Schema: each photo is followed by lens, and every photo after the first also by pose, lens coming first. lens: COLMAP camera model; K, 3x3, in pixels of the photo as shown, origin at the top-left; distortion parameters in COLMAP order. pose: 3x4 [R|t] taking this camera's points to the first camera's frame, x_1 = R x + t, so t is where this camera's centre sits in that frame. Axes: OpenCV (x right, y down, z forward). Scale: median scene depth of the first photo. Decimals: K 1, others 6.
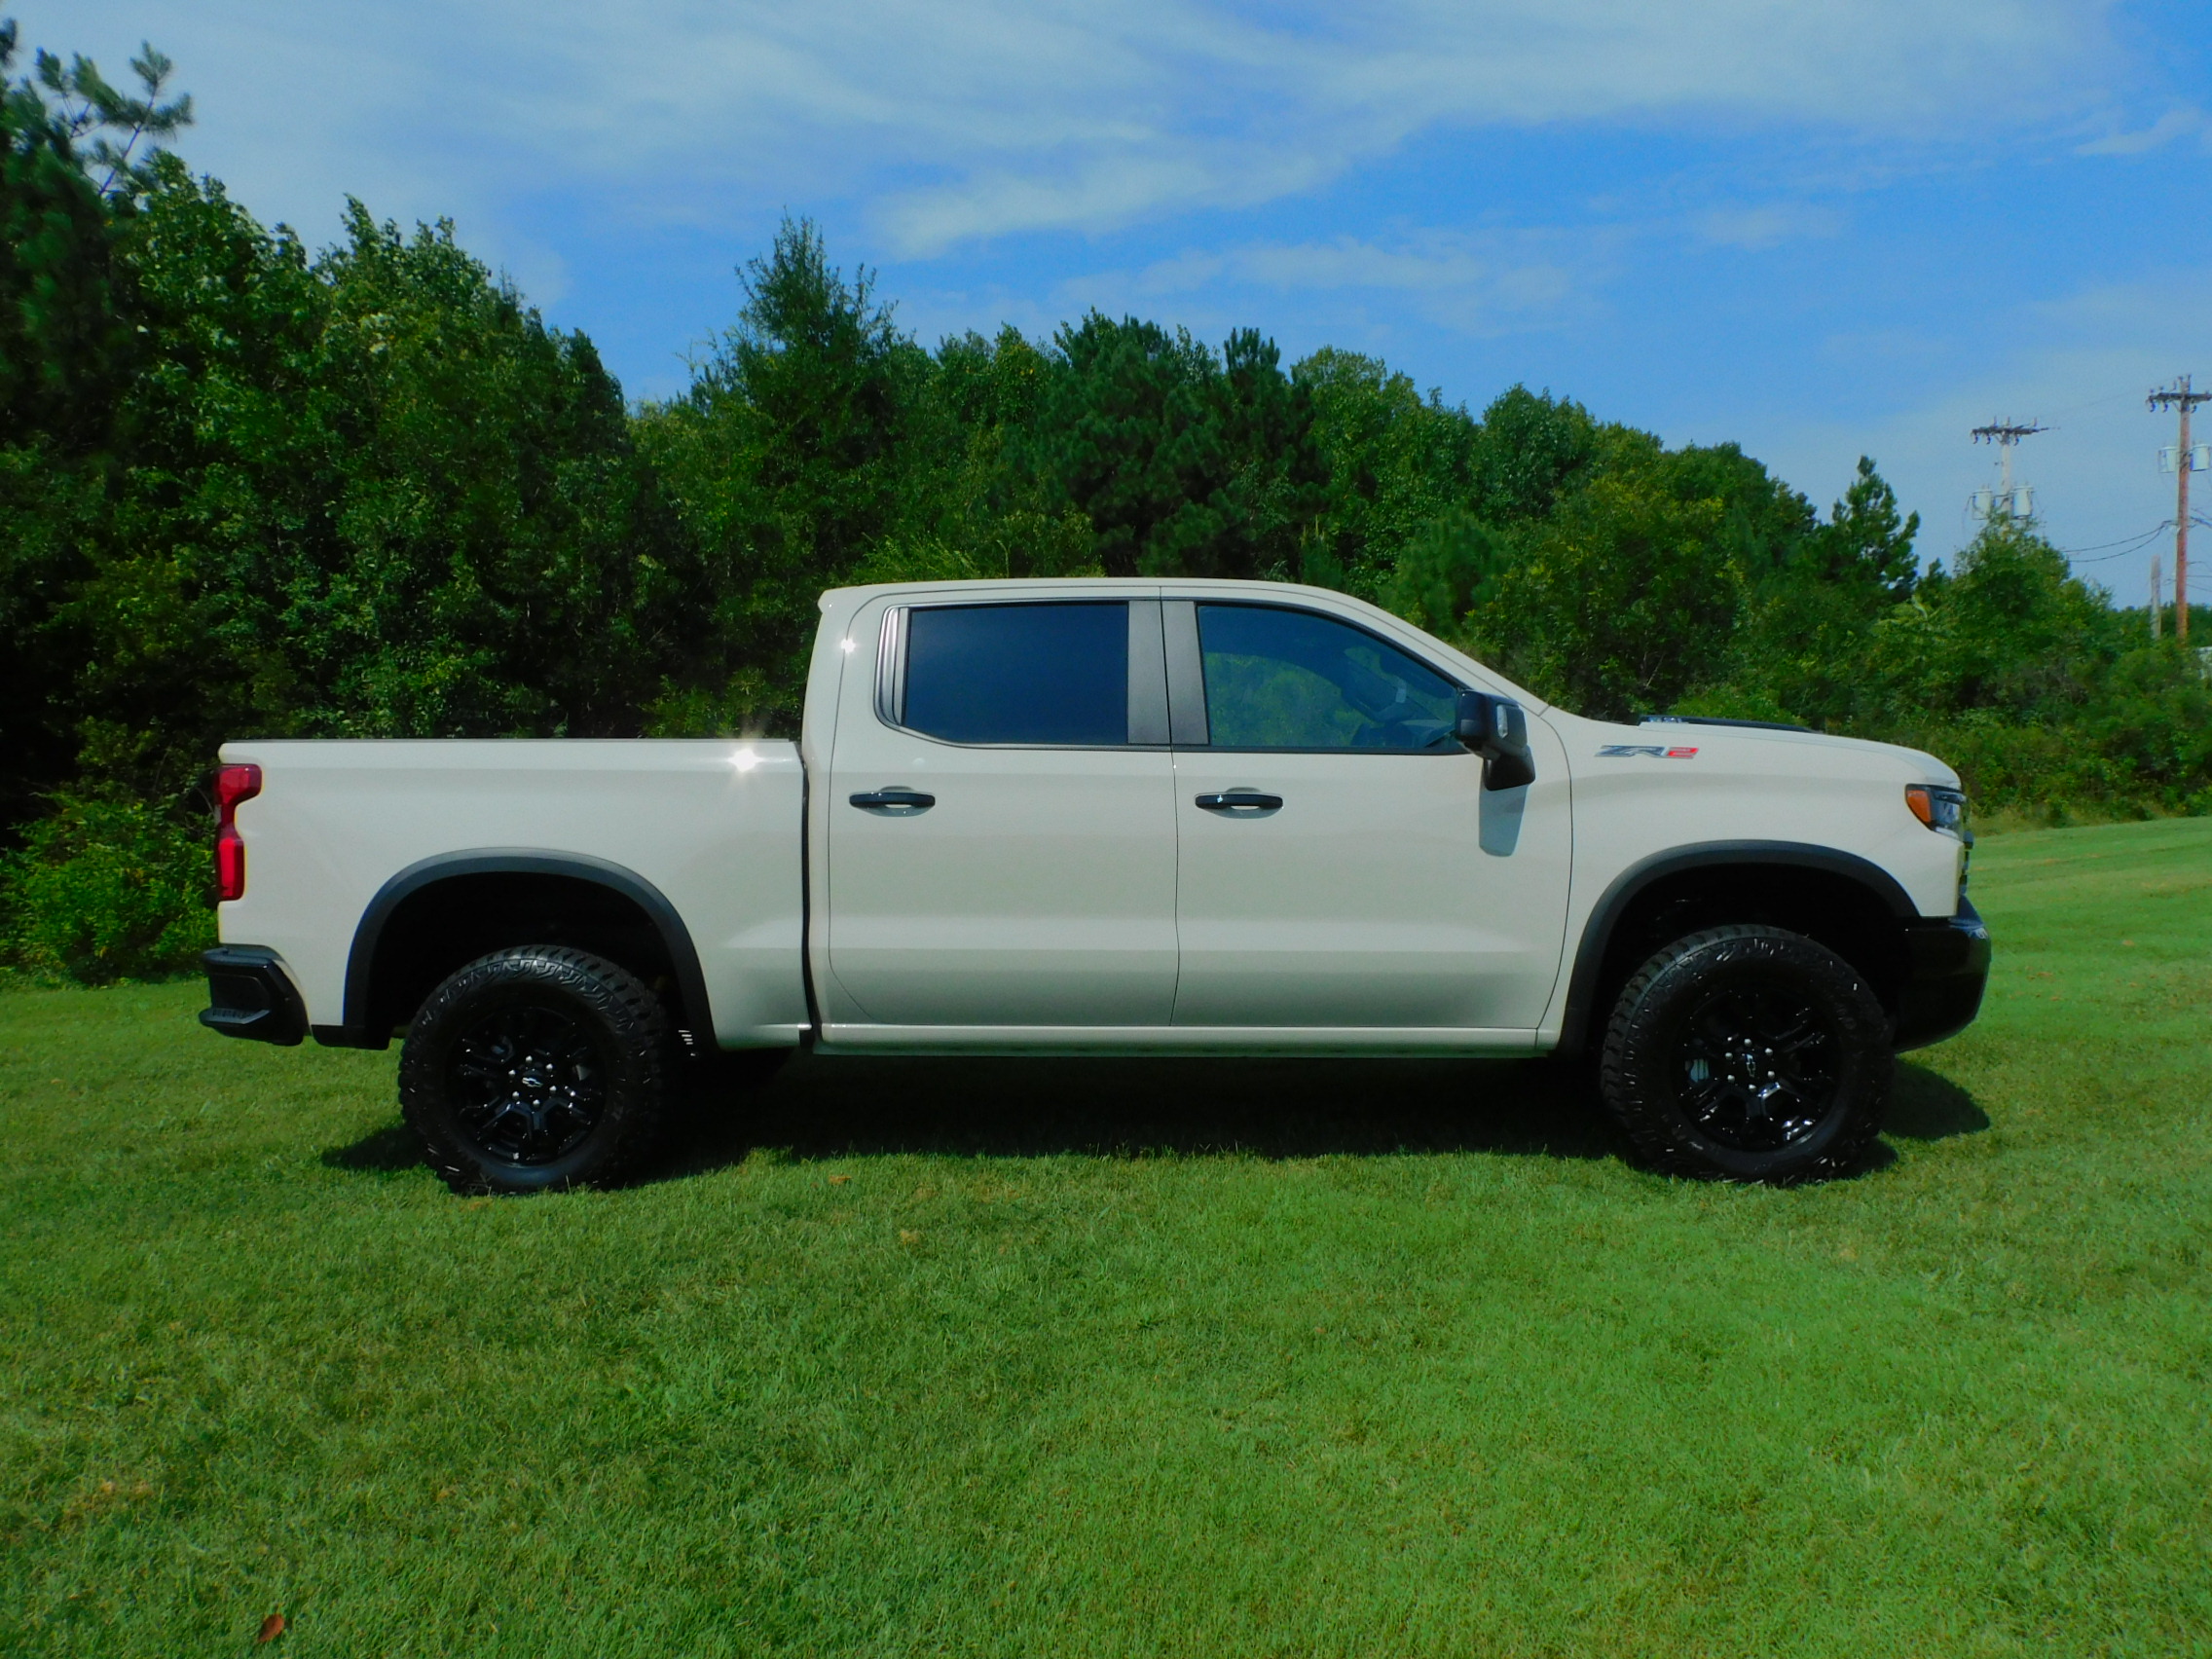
lens RADIAL K [[1576.7, 0, 1106.0], [0, 1576.7, 829.5], [0, 0, 1]] dist [0.001198, 0.005831]
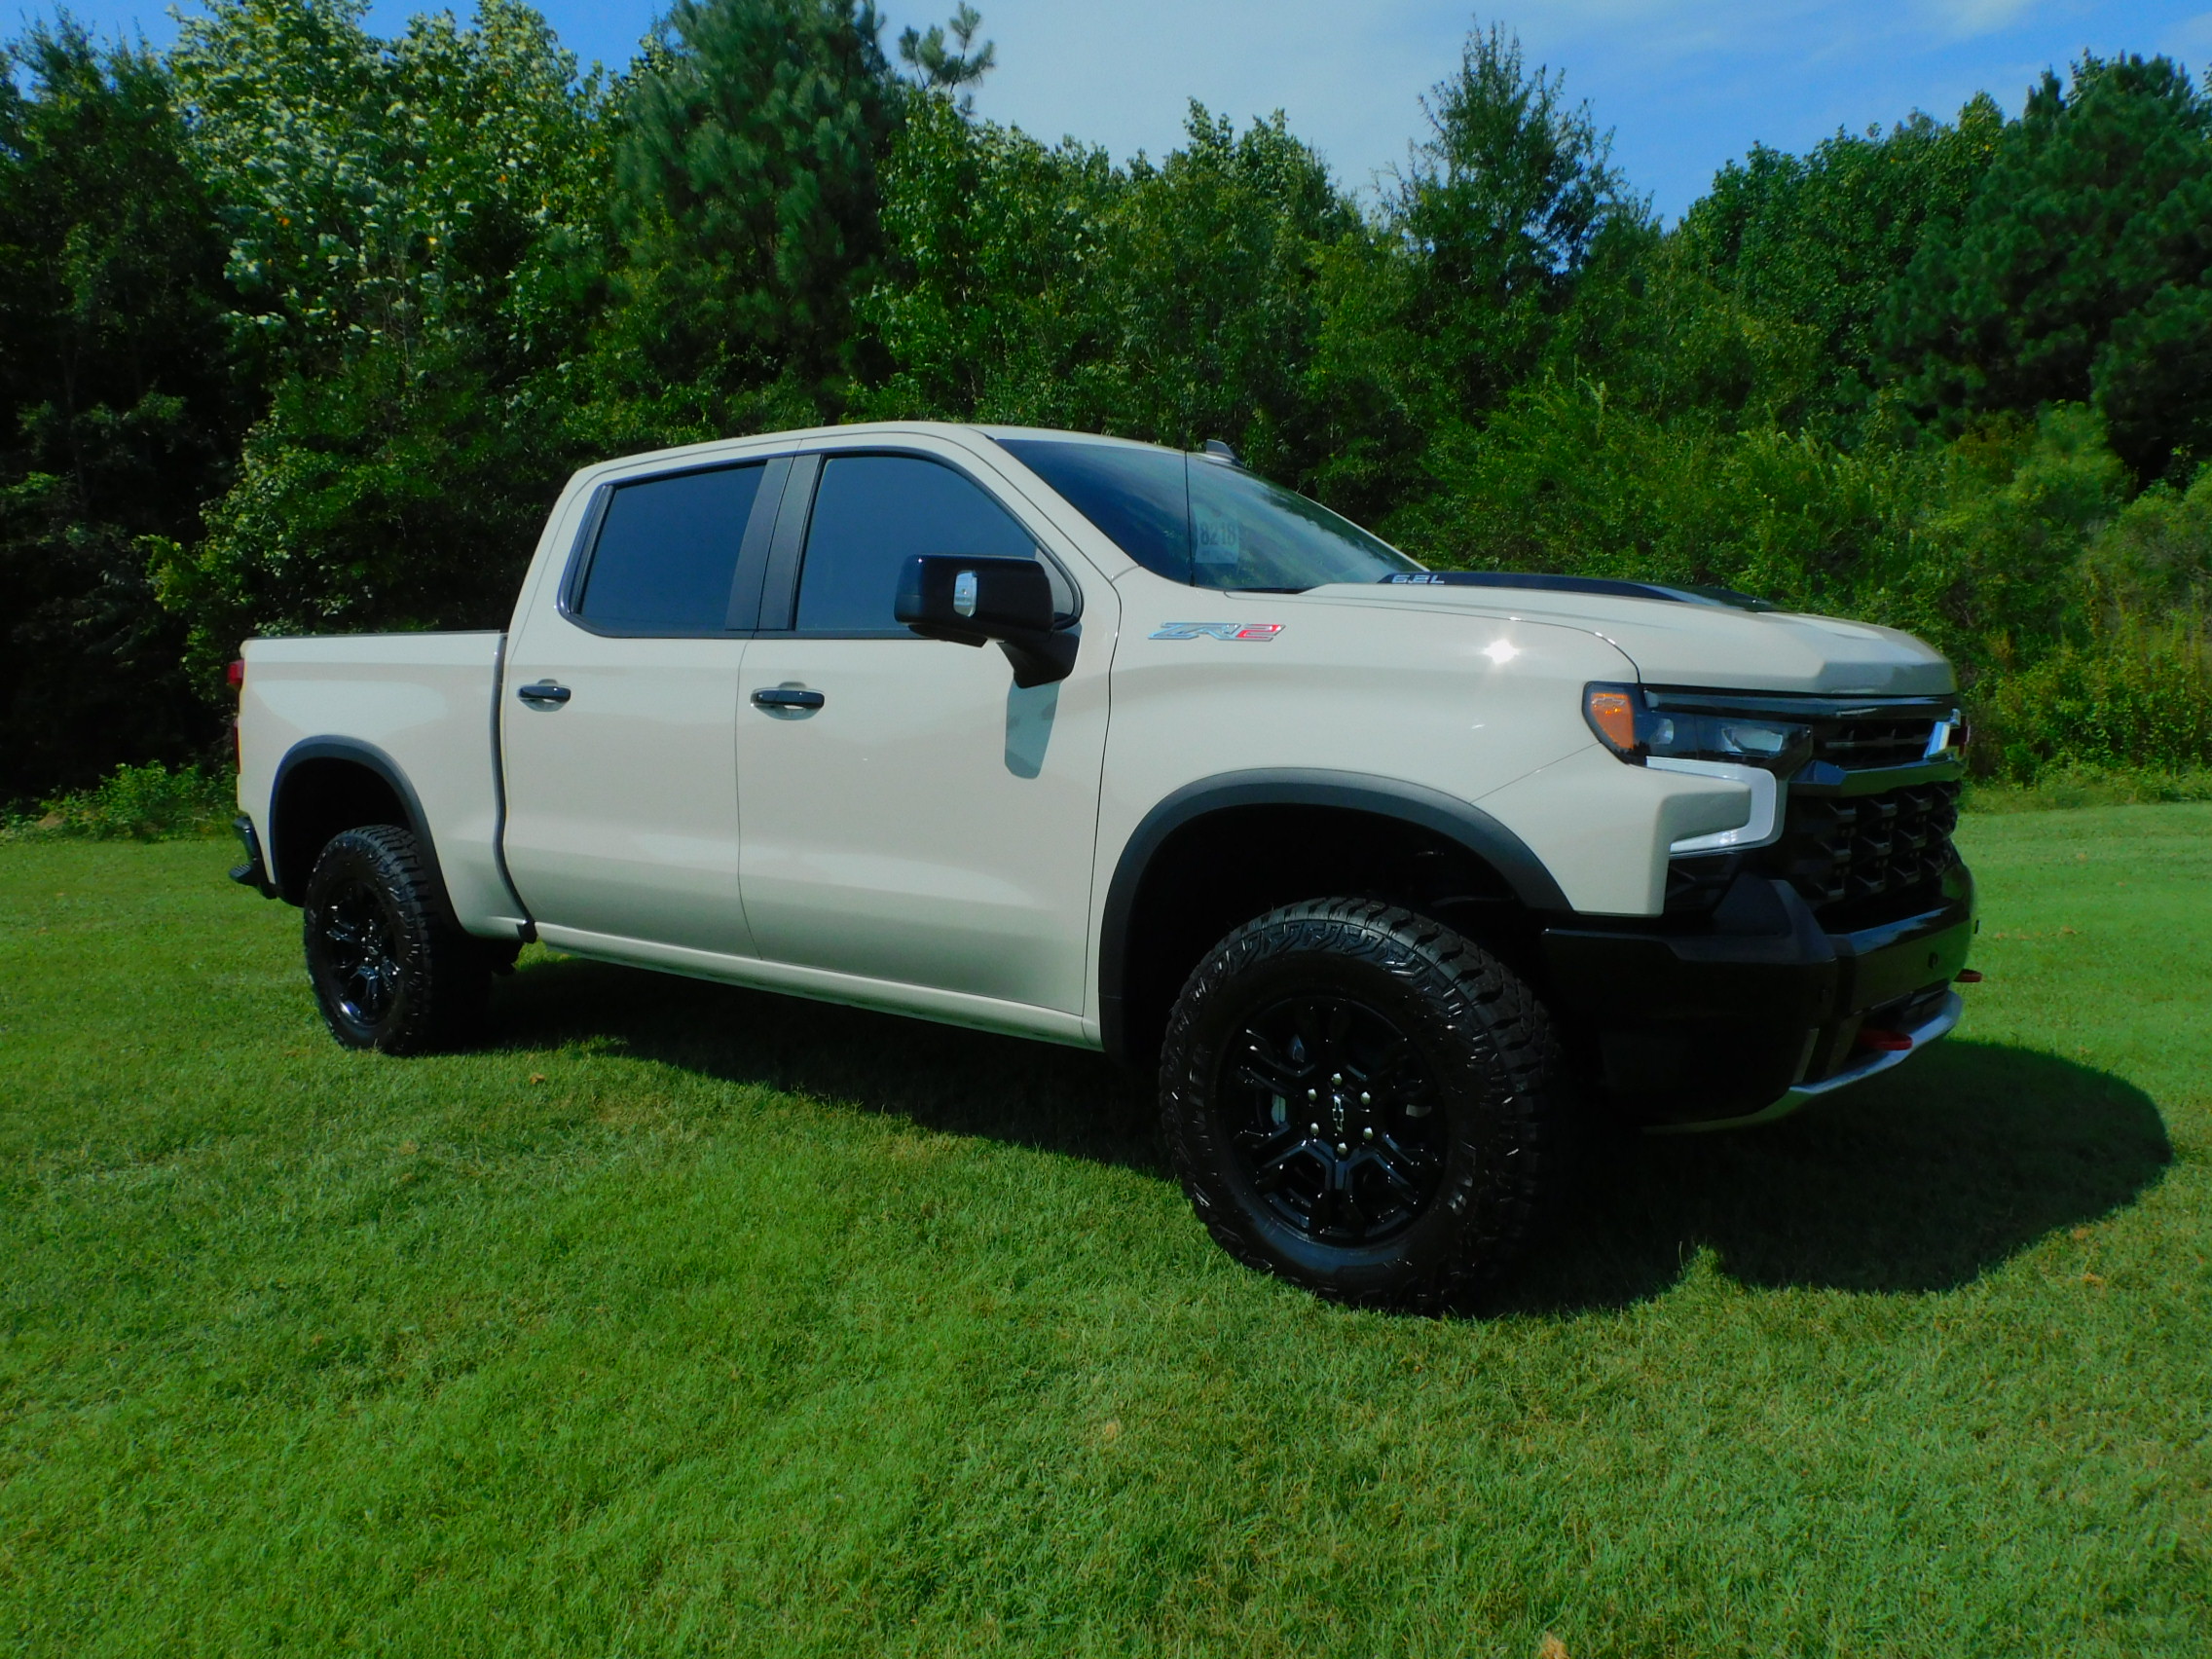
lens RADIAL K [[1576.7, 0, 1106.0], [0, 1576.7, 829.5], [0, 0, 1]] dist [0.001198, 0.005831]
pose [[0.825097, 0.056394, -0.562169, 0.140511], [-0.009266, 0.996223, 0.086336, -0.004663], [0.564915, -0.066027, 0.822504, 0.084816]]
